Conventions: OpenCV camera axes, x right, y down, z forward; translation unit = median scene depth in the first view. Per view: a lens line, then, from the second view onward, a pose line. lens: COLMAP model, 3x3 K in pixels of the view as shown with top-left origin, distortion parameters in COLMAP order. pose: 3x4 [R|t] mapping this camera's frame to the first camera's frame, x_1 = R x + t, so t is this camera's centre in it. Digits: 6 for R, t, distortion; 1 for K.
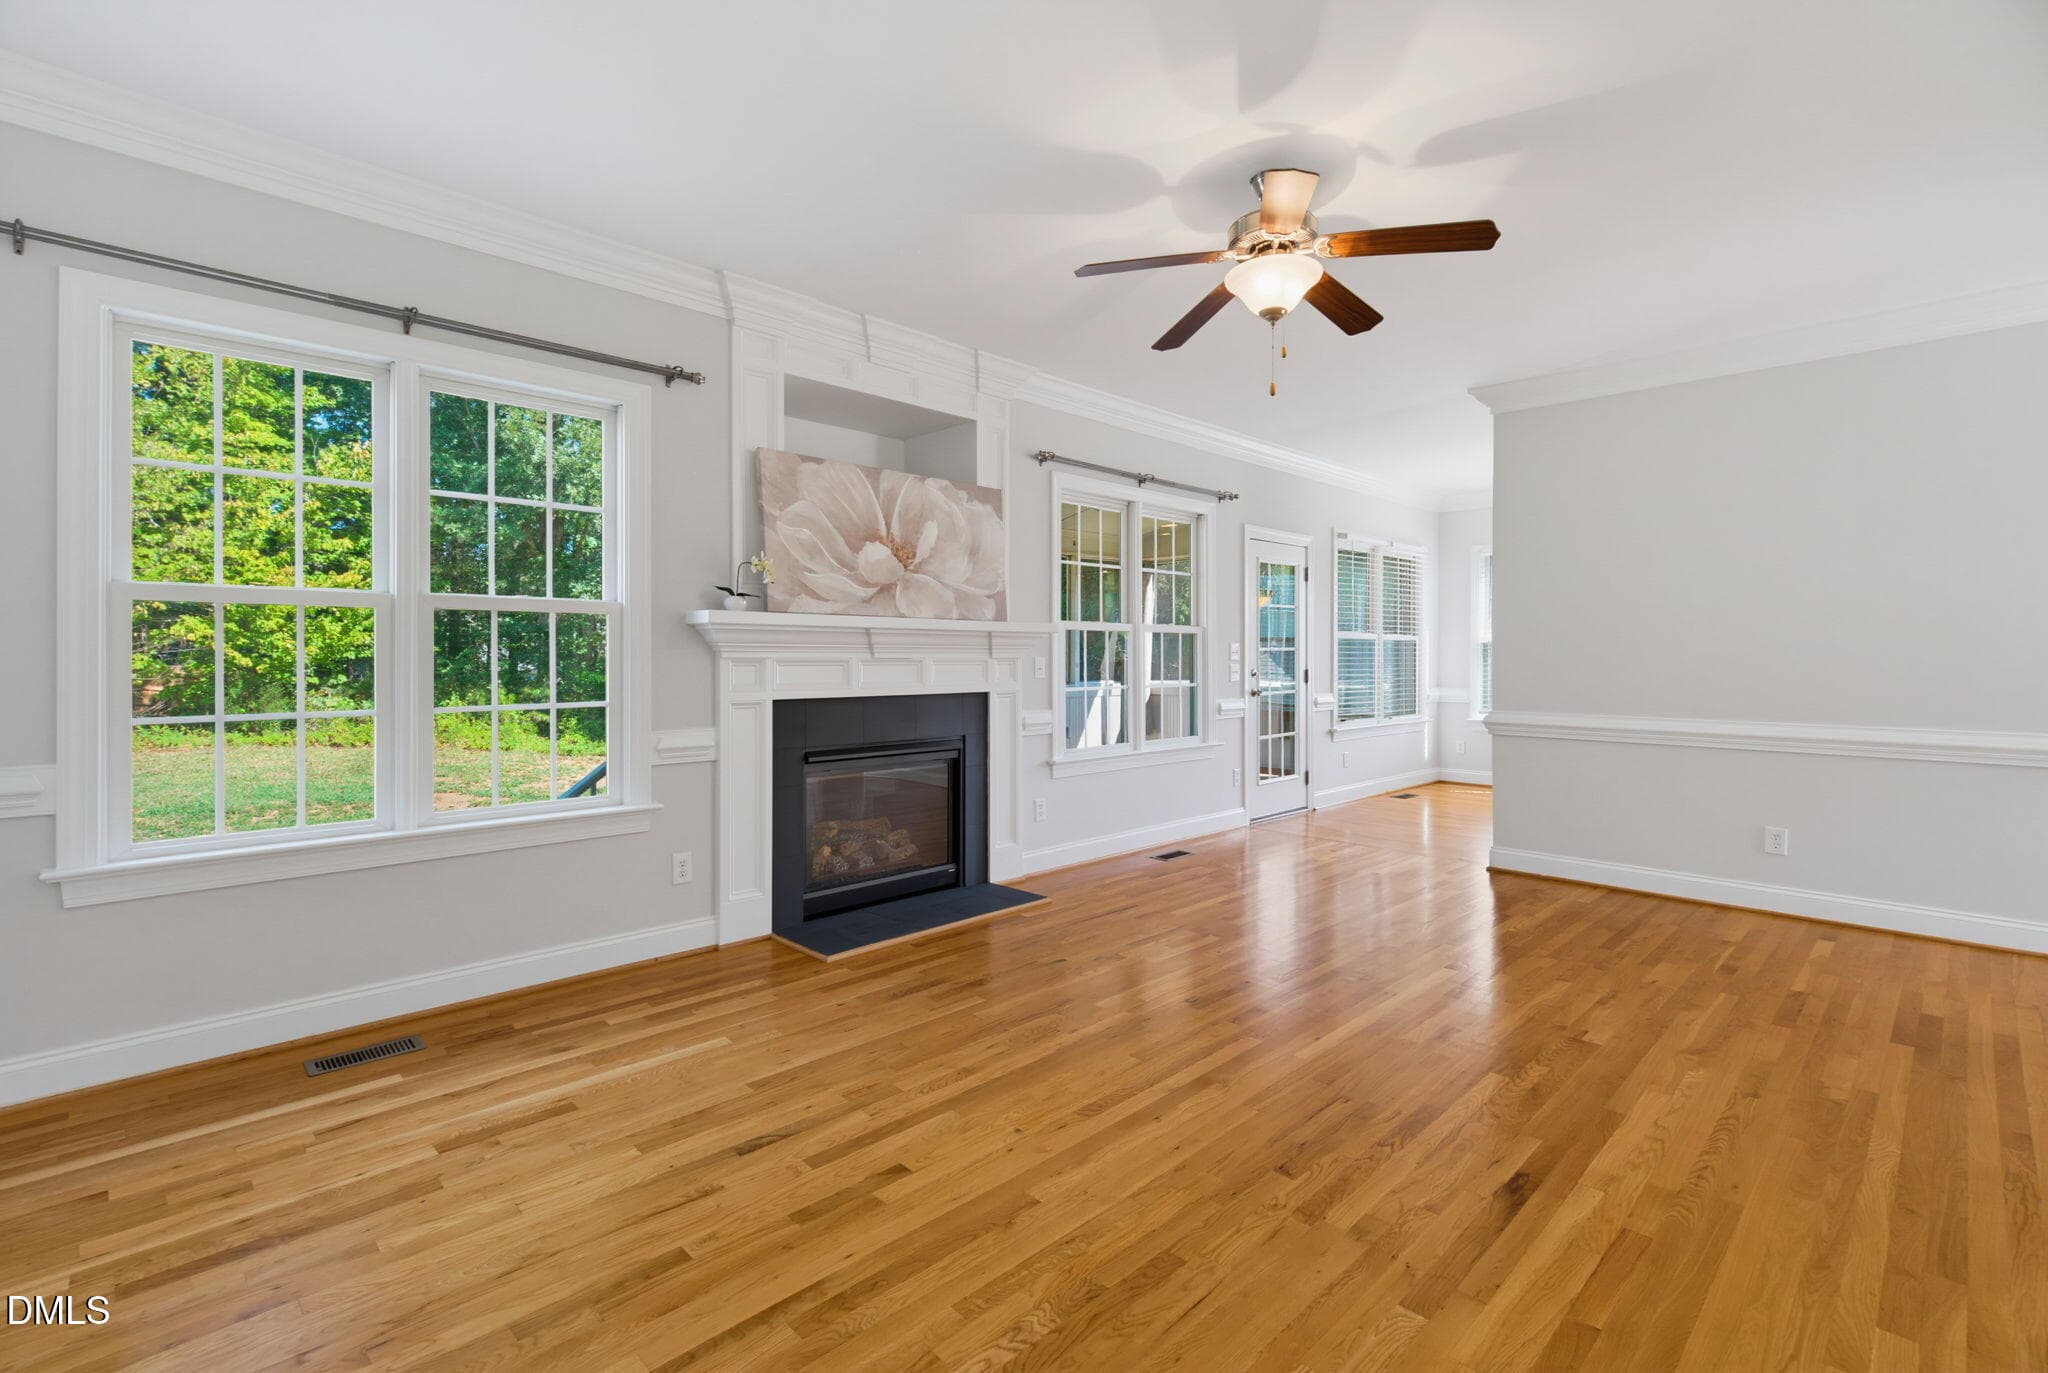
lens RADIAL K [[929.0, 0, 1006.7], [0, 929.0, 657.7], [0, 0, 1]] dist [-0.000525, -0.000918]
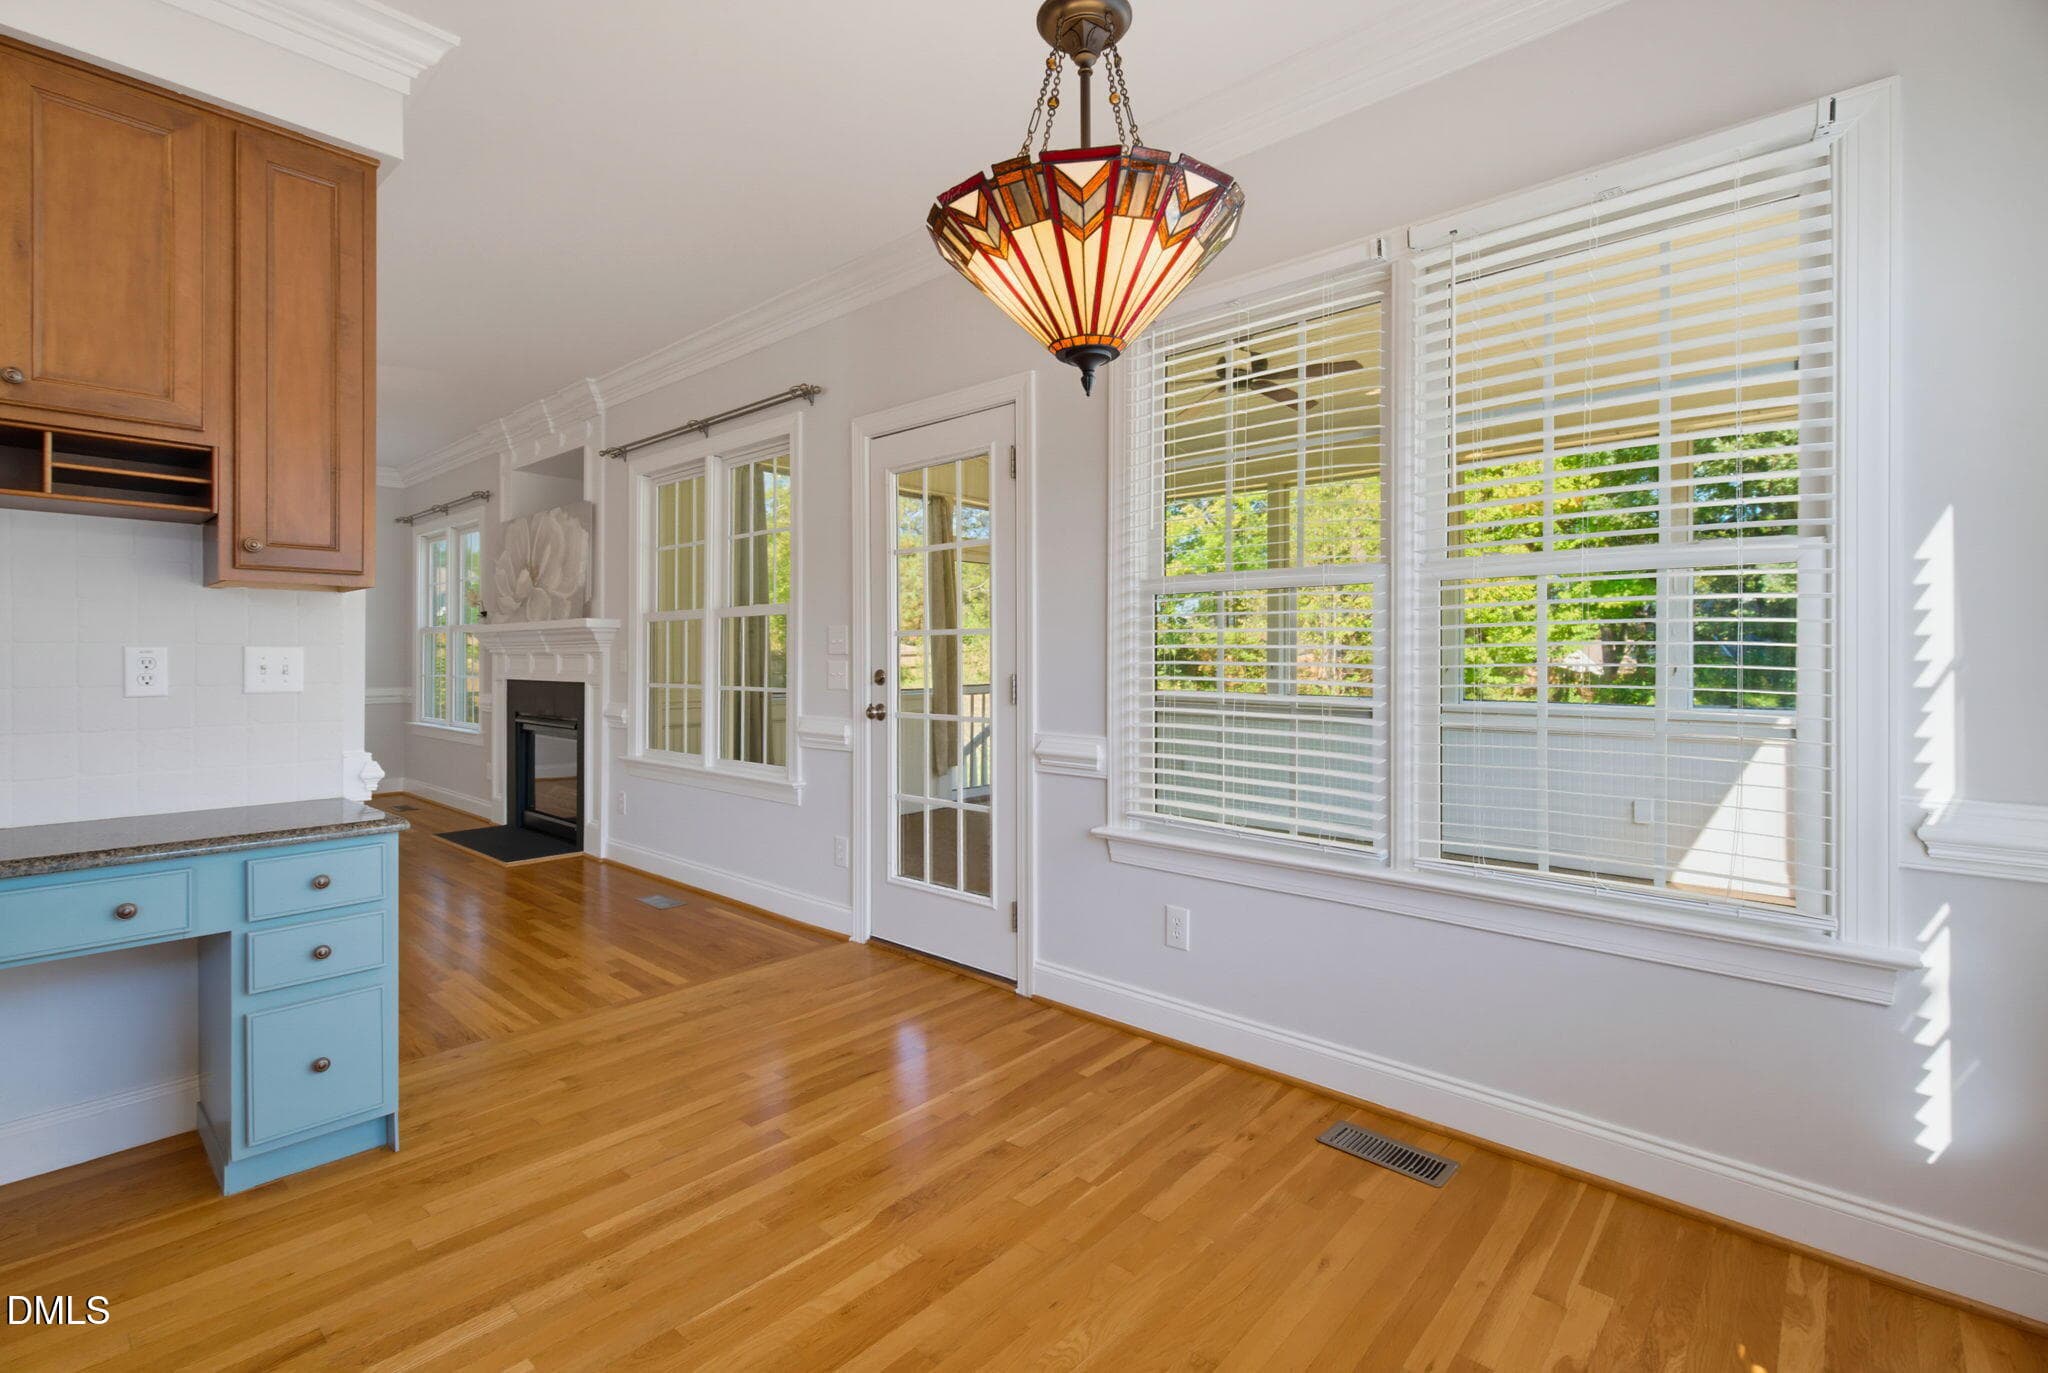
lens RADIAL K [[929.0, 0, 1020.6], [0, 929.0, 670.0], [0, 0, 1]] dist [-0.000525, -0.000918]
pose [[0.072112, 0.006236, -0.997377, 1.359336], [-0.006425, 0.999963, 0.005788, 0.014534], [0.997376, 0.005991, 0.072149, 1.717250]]
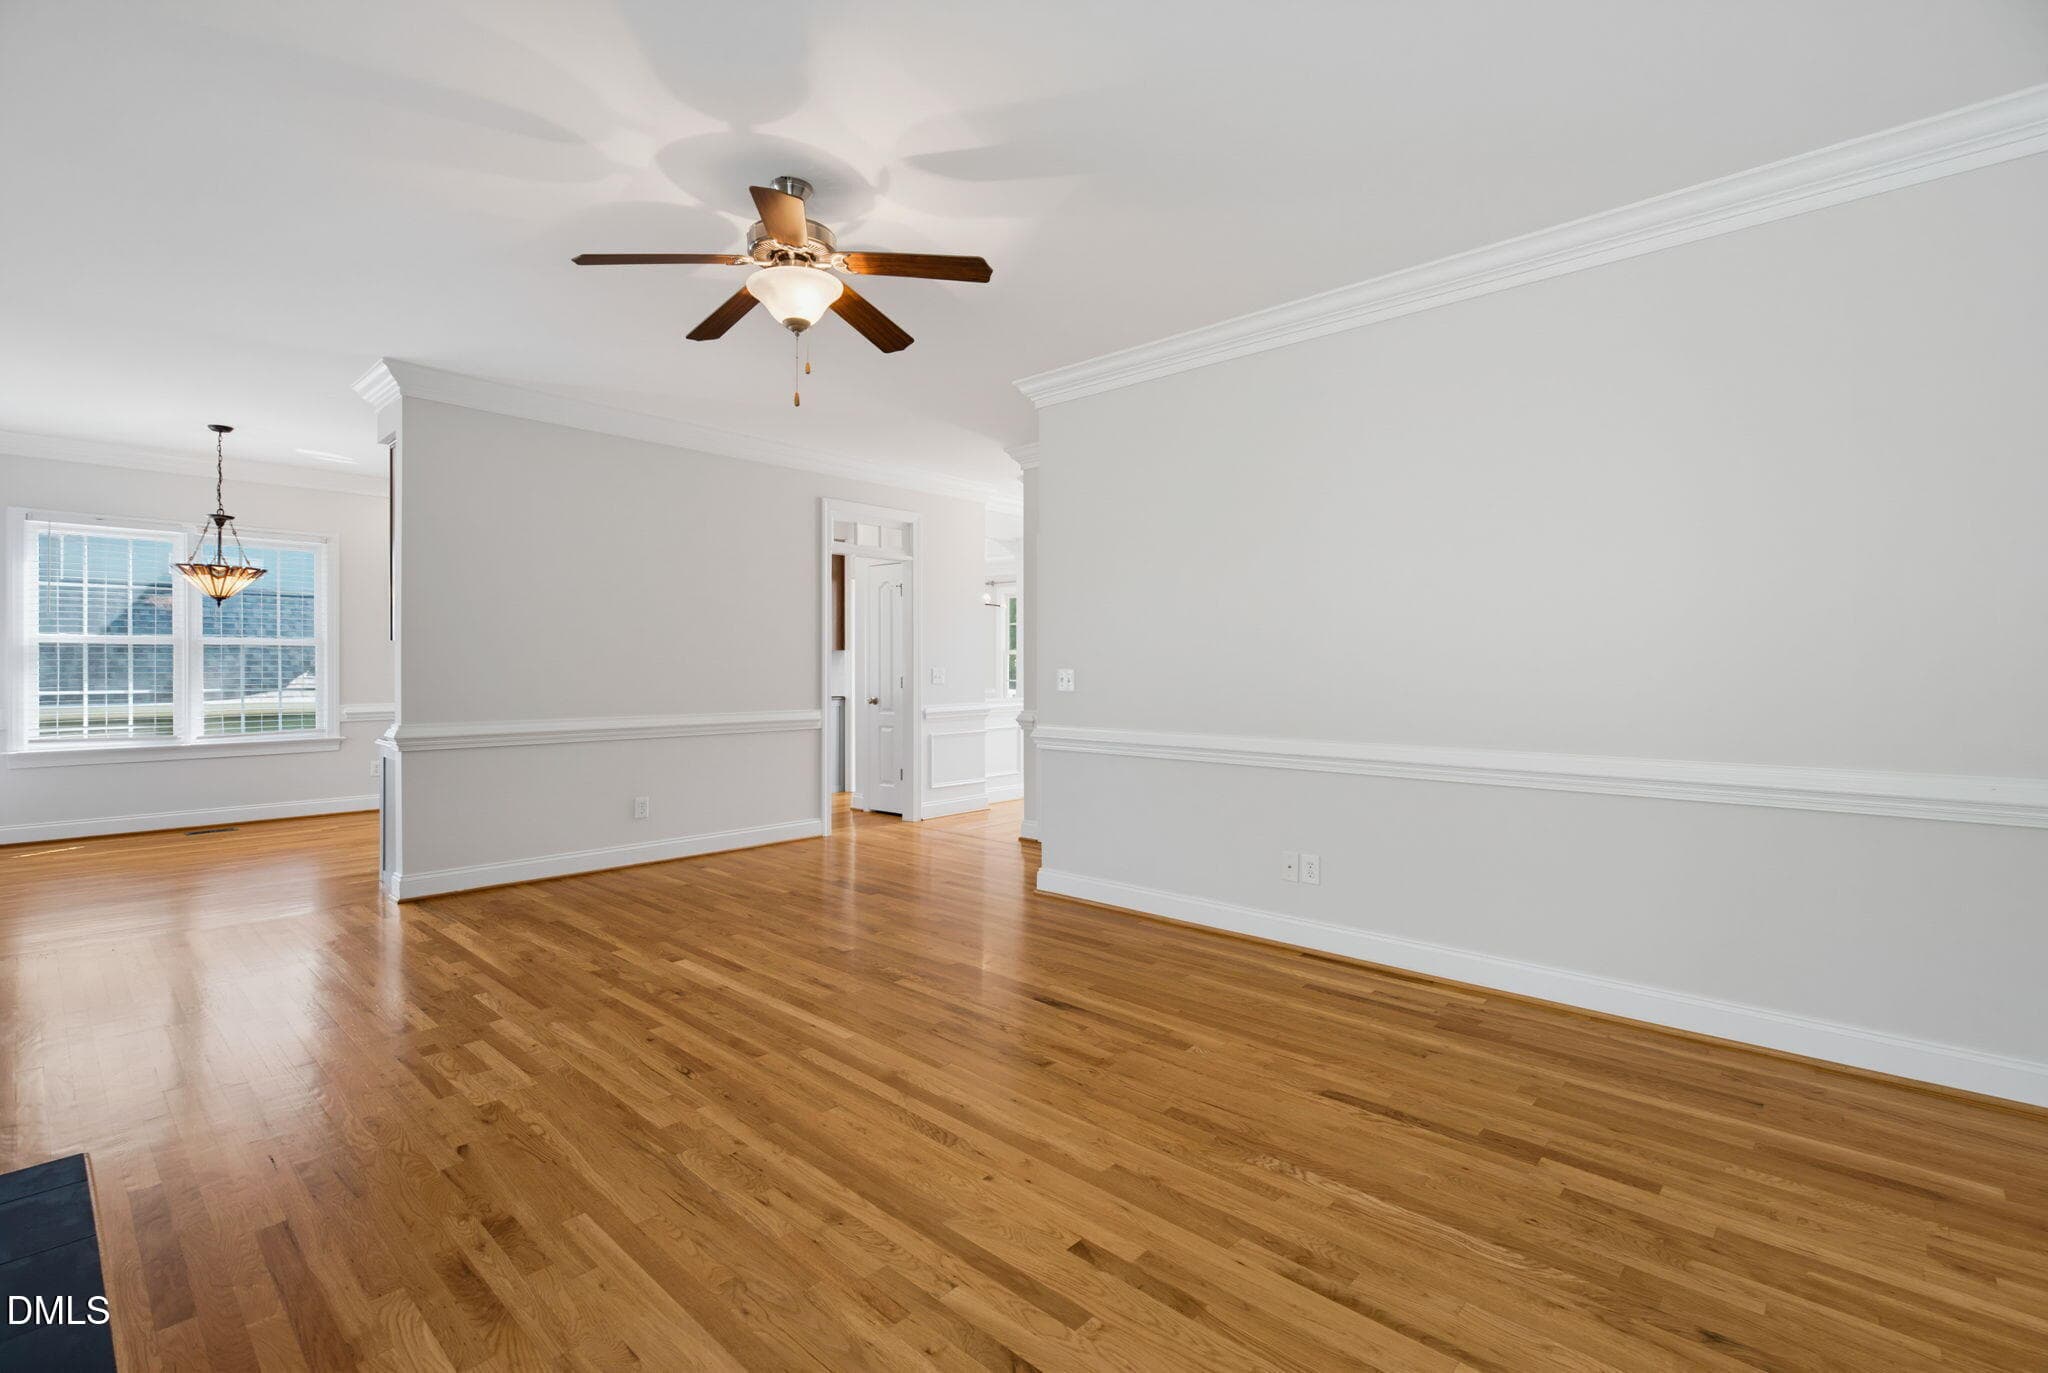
lens RADIAL K [[929.0, 0, 1022.2], [0, 929.0, 664.9], [0, 0, 1]] dist [-0.000525, -0.000918]
pose [[-0.053741, -0.000074, 0.998555, -0.529188], [-0.001064, 0.999999, 0.000016, -0.002179], [-0.998554, -0.001061, -0.053741, 0.587245]]
